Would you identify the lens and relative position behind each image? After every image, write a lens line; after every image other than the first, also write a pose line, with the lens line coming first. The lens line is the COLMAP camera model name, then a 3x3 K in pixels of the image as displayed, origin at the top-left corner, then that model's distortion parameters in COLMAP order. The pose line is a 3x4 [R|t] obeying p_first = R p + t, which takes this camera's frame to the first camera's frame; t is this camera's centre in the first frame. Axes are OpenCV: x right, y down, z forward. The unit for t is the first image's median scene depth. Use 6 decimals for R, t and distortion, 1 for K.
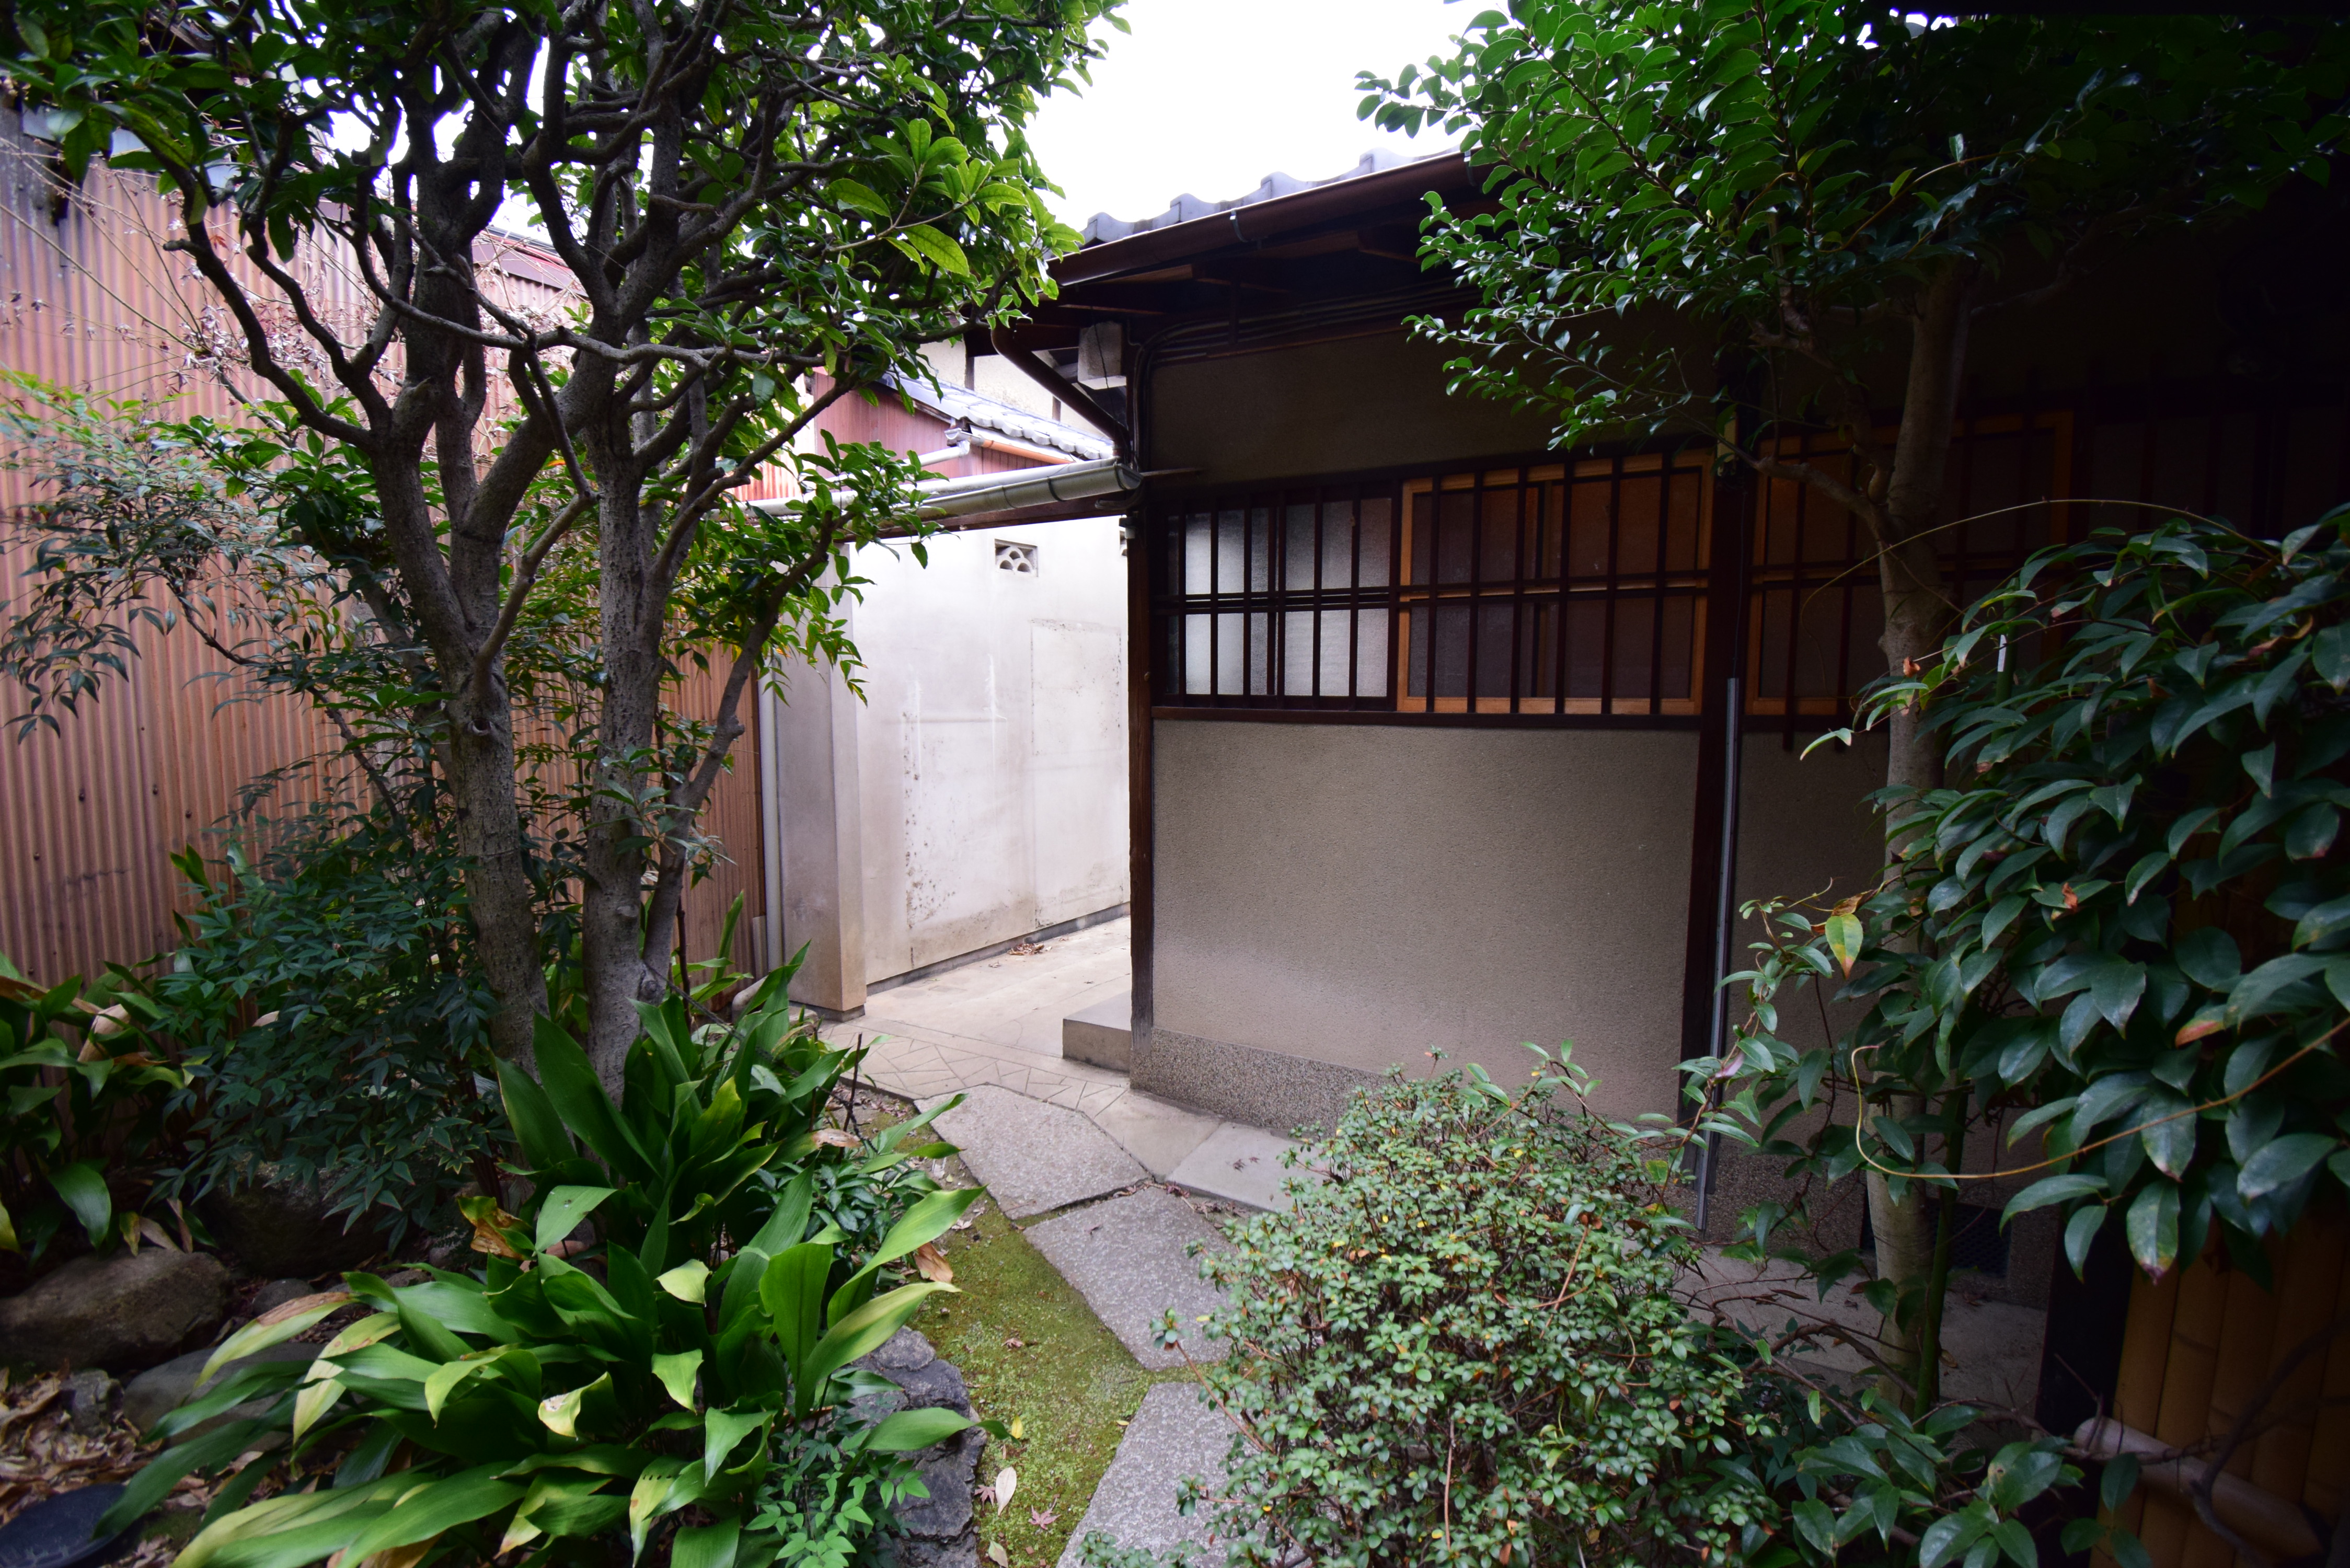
lens RADIAL K [[1040.4, 0, 1187.7], [0, 1040.4, 793.9], [0, 0, 1]] dist [0.020591, -0.025818]
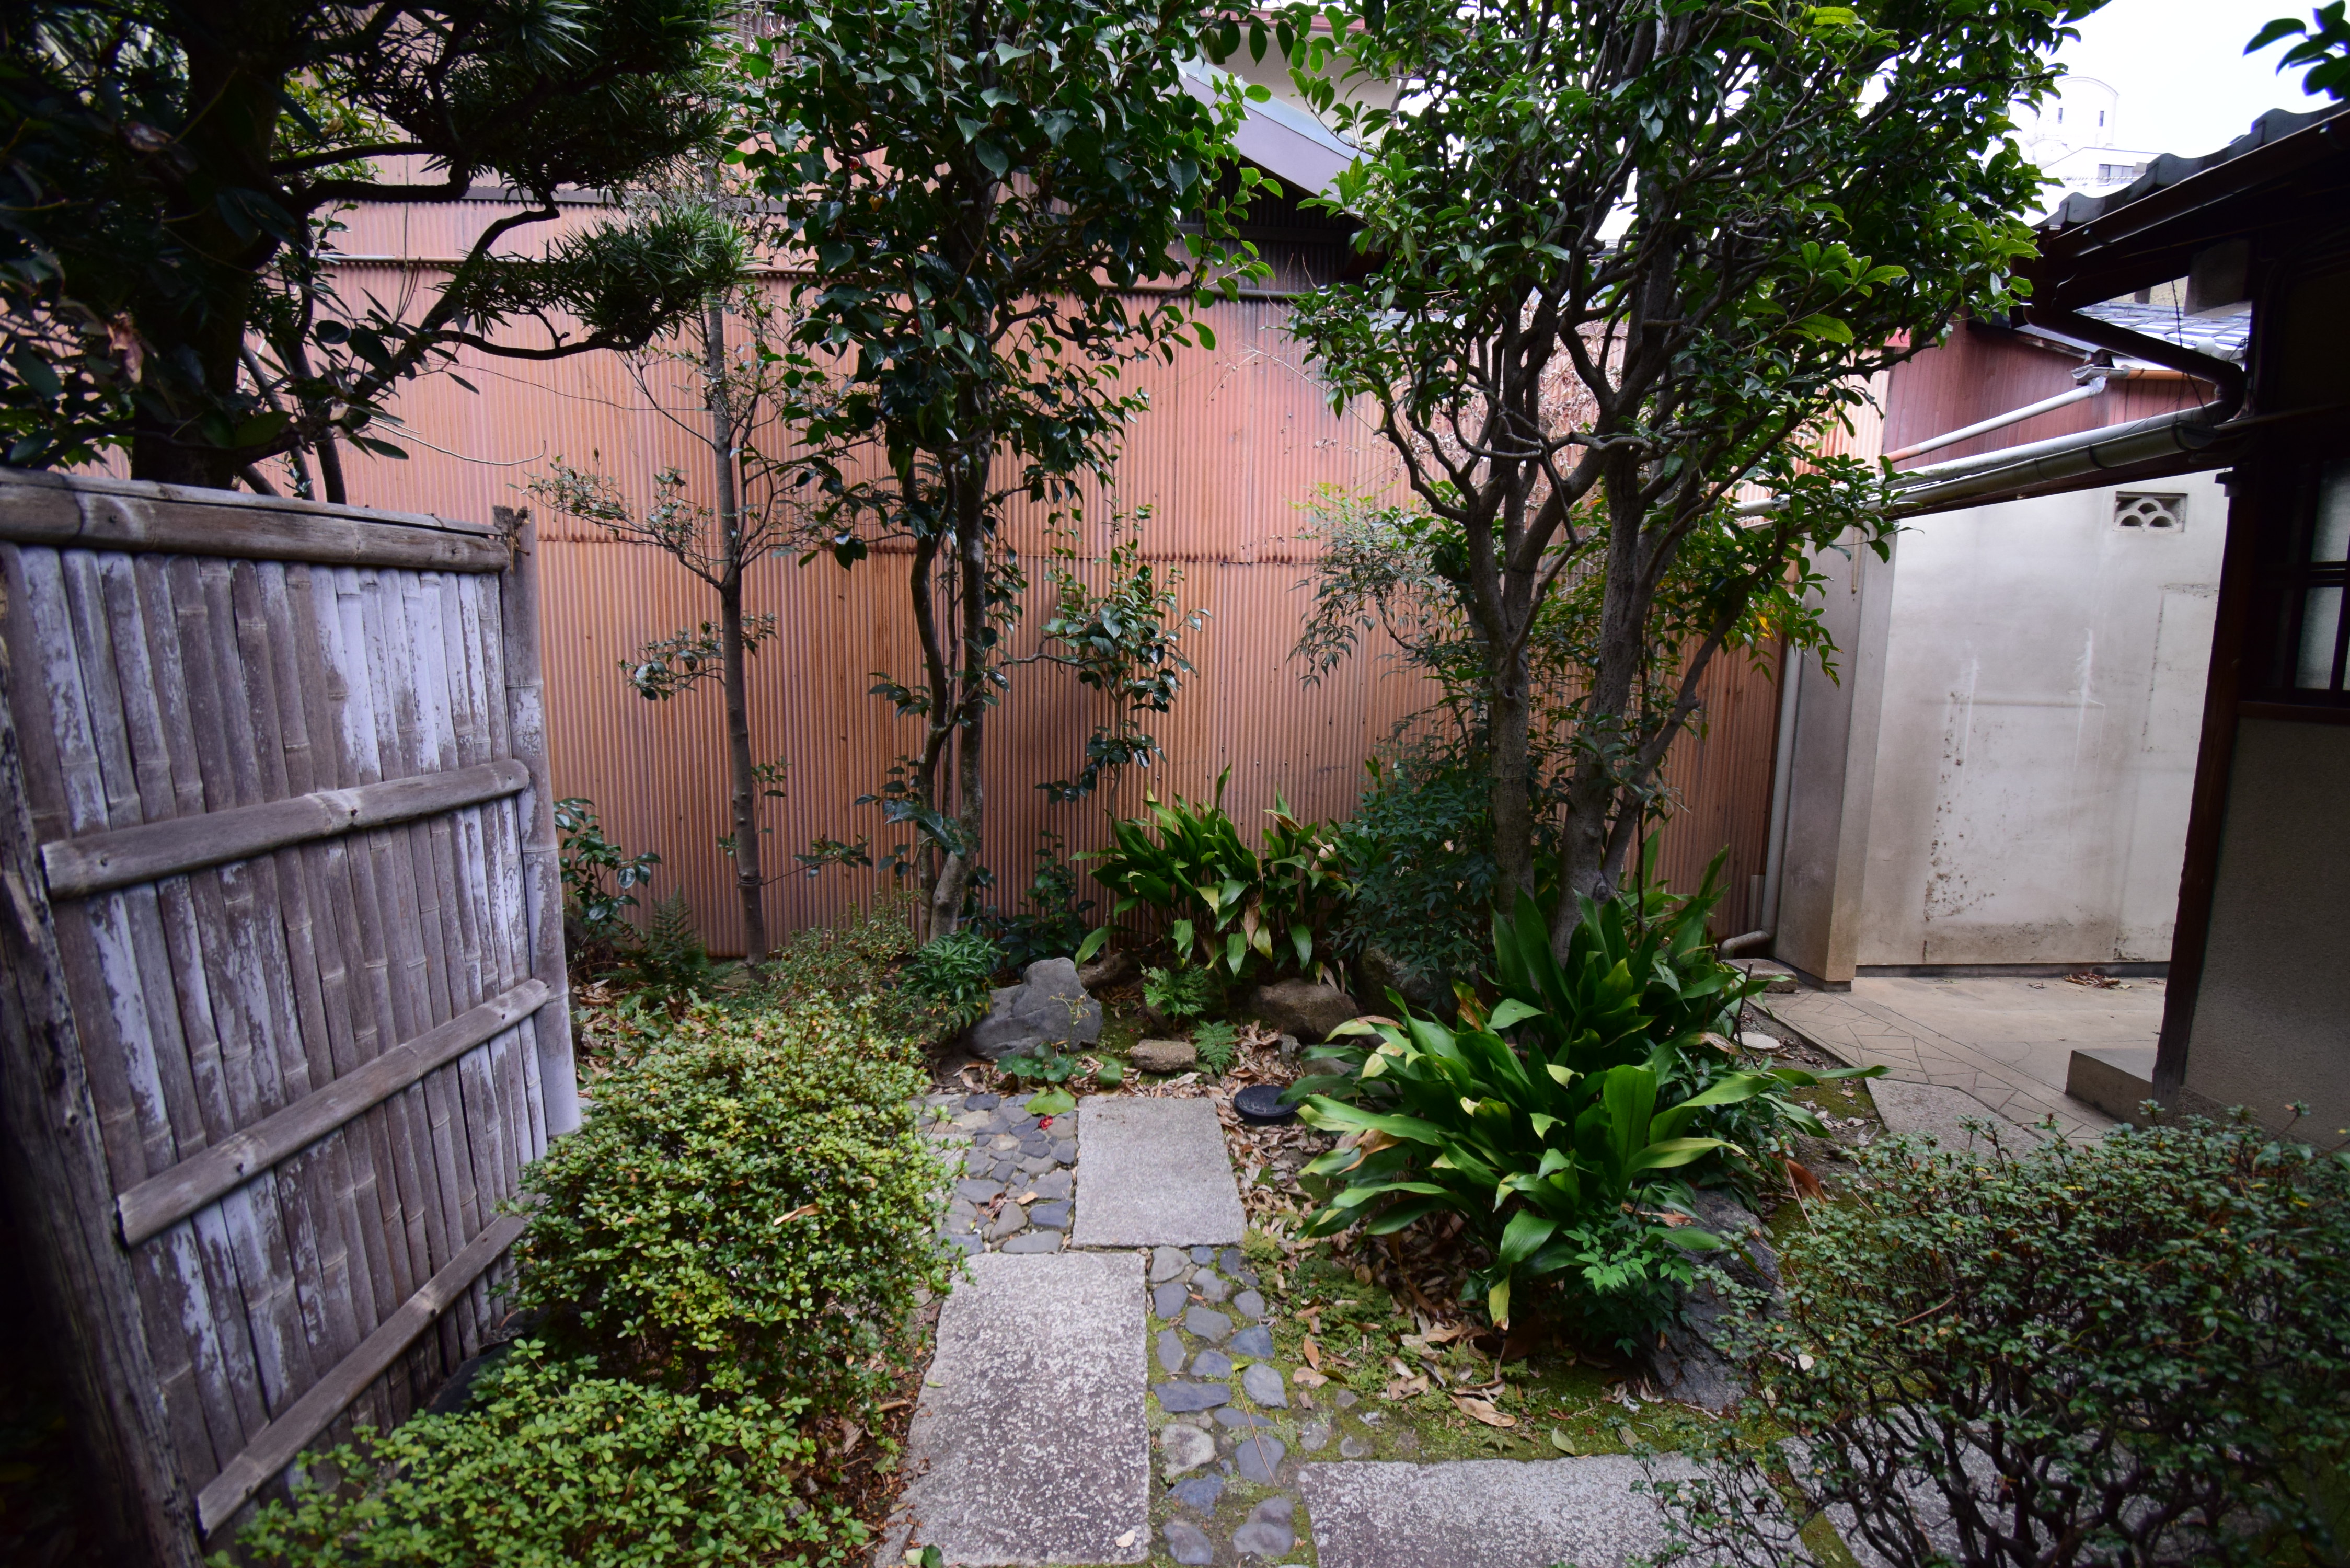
lens RADIAL K [[1040.4, 0, 1187.7], [0, 1040.4, 793.9], [0, 0, 1]] dist [0.020591, -0.025818]
pose [[0.557083, 0.123205, -0.821266, 0.272292], [-0.095720, 0.991869, 0.083869, -0.001233], [0.824922, 0.031889, 0.564347, -0.201471]]
